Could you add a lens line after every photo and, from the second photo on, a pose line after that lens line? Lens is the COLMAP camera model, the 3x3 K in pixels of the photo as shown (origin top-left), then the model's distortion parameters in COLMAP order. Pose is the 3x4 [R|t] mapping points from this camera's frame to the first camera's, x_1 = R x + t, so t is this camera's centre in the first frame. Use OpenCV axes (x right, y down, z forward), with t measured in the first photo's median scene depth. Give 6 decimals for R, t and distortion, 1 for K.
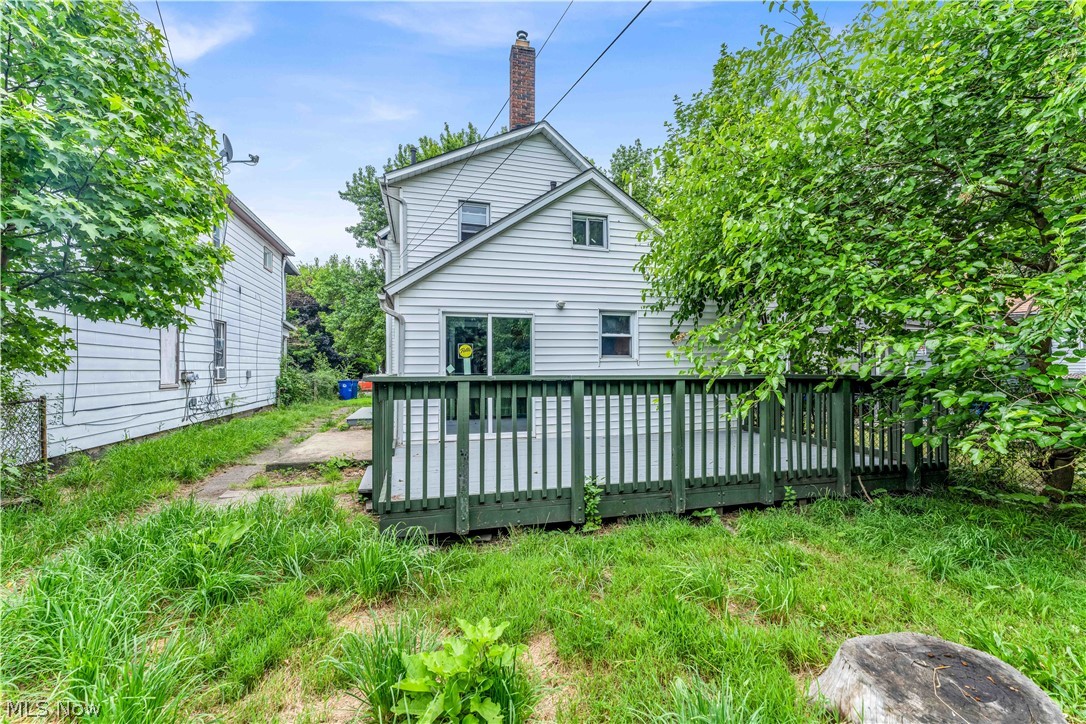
lens RADIAL K [[447.0, 0, 544.3], [0, 447.0, 364.0], [0, 0, 1]] dist [-0.000004, 0.000000]
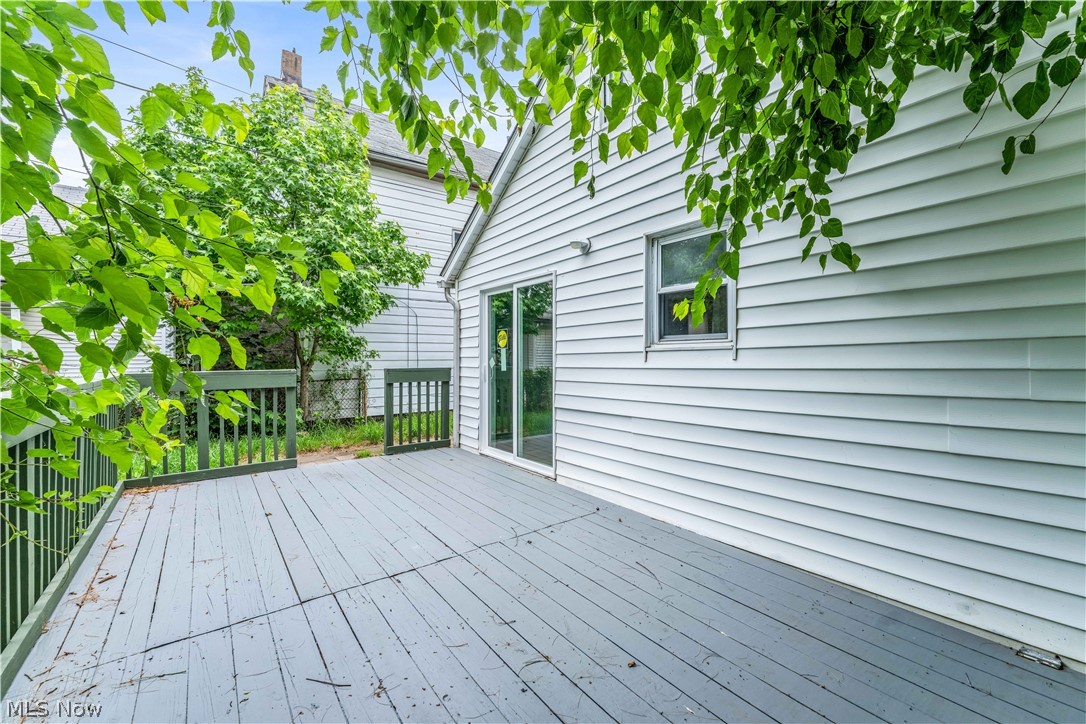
lens RADIAL K [[447.0, 0, 542.4], [0, 447.0, 357.5], [0, 0, 1]] dist [-0.000004, 0.000000]
pose [[0.353619, 0.001657, -0.935388, 0.524110], [0.004697, 0.999983, 0.003547, -0.000115], [0.935378, -0.005648, 0.353605, 0.758413]]
